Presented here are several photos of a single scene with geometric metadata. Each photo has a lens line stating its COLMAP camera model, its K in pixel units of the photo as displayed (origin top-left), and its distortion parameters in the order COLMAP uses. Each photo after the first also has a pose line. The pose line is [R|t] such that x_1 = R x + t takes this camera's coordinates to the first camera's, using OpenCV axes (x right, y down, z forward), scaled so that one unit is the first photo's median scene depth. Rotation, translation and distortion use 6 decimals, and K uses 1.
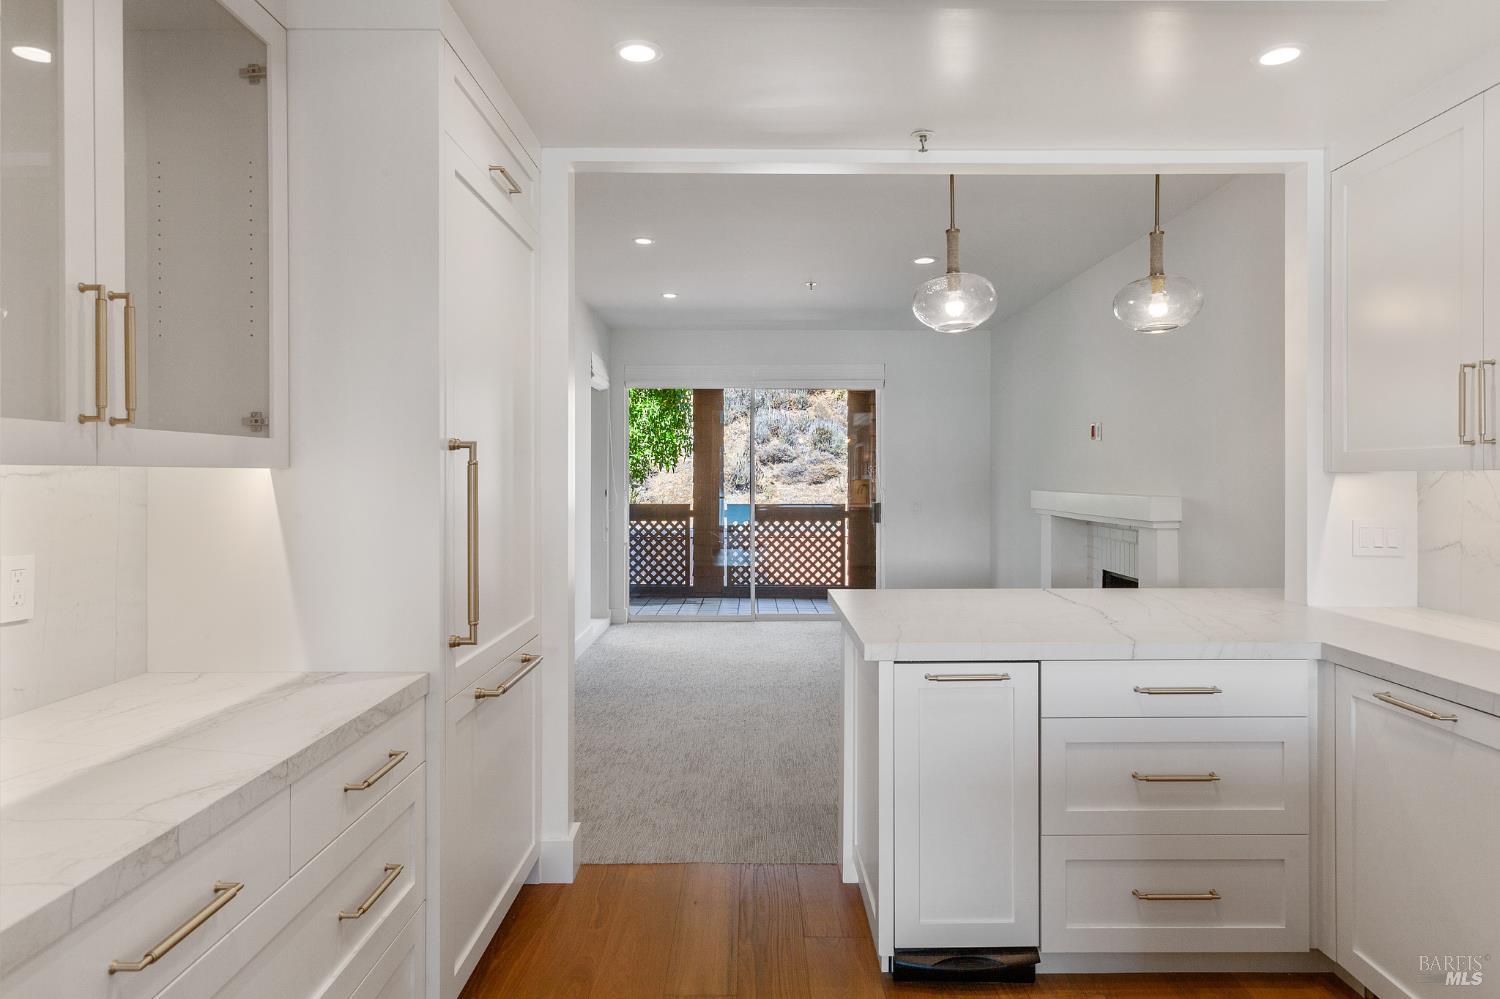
lens RADIAL K [[985.2, 0, 753.4], [0, 985.2, 475.6], [0, 0, 1]] dist [-0.000618, 0.000846]
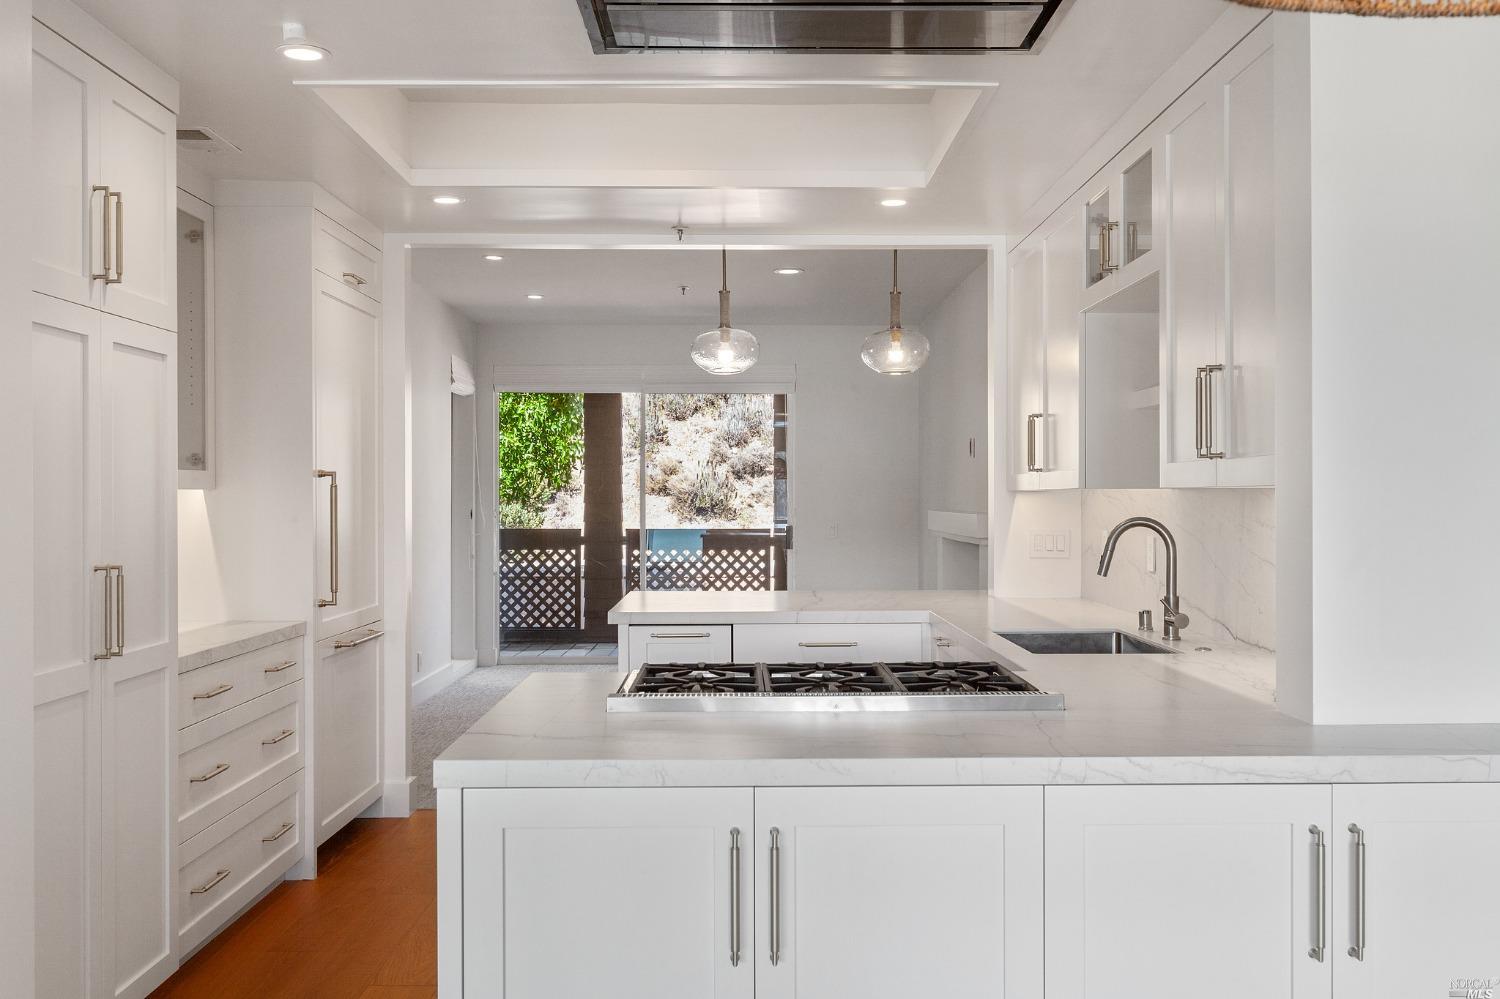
lens RADIAL K [[1524.8, 0, 750.0], [0, 1524.8, 499.5], [0, 0, 1]] dist [0.003836, -0.004932]
pose [[0.999973, -0.000285, 0.007350, 0.076633], [0.000260, 0.999994, 0.003447, 0.000101], [-0.007351, -0.003445, 0.999967, -0.306359]]
